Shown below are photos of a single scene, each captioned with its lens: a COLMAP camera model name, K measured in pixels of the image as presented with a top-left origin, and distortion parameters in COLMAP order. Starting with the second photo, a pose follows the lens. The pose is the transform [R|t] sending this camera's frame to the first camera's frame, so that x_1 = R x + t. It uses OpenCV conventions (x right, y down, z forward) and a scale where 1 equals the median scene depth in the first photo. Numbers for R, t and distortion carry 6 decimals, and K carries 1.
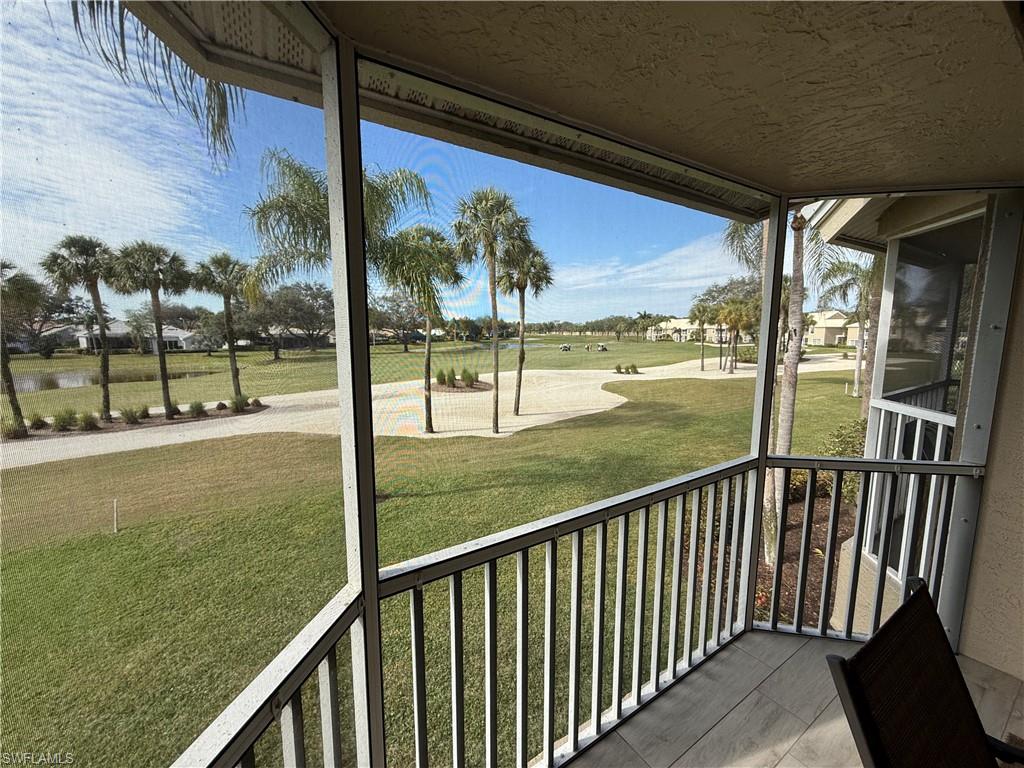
lens RADIAL K [[409.8, 0, 504.3], [0, 409.8, 384.5], [0, 0, 1]] dist [-0.006232, -0.000383]
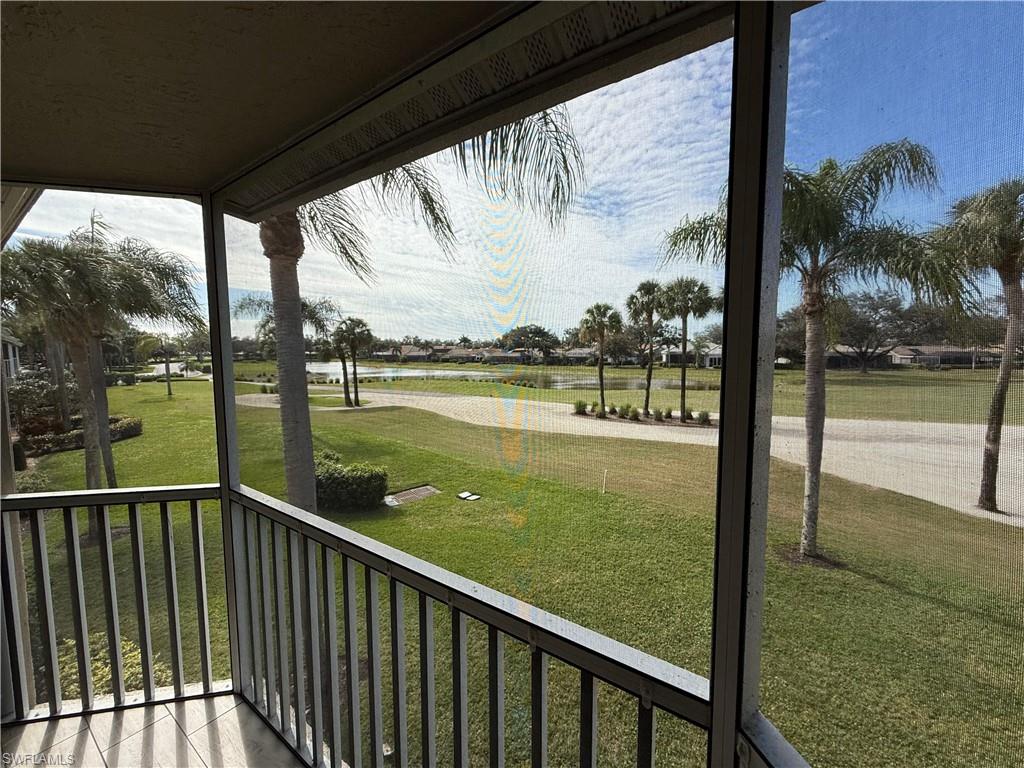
lens RADIAL K [[409.8, 0, 512.3], [0, 409.8, 387.8], [0, 0, 1]] dist [-0.006232, -0.000383]
pose [[0.371043, 0.083880, -0.924819, 0.088170], [-0.115972, 0.992301, 0.043472, -0.009034], [0.921345, 0.091123, 0.377914, 0.066175]]
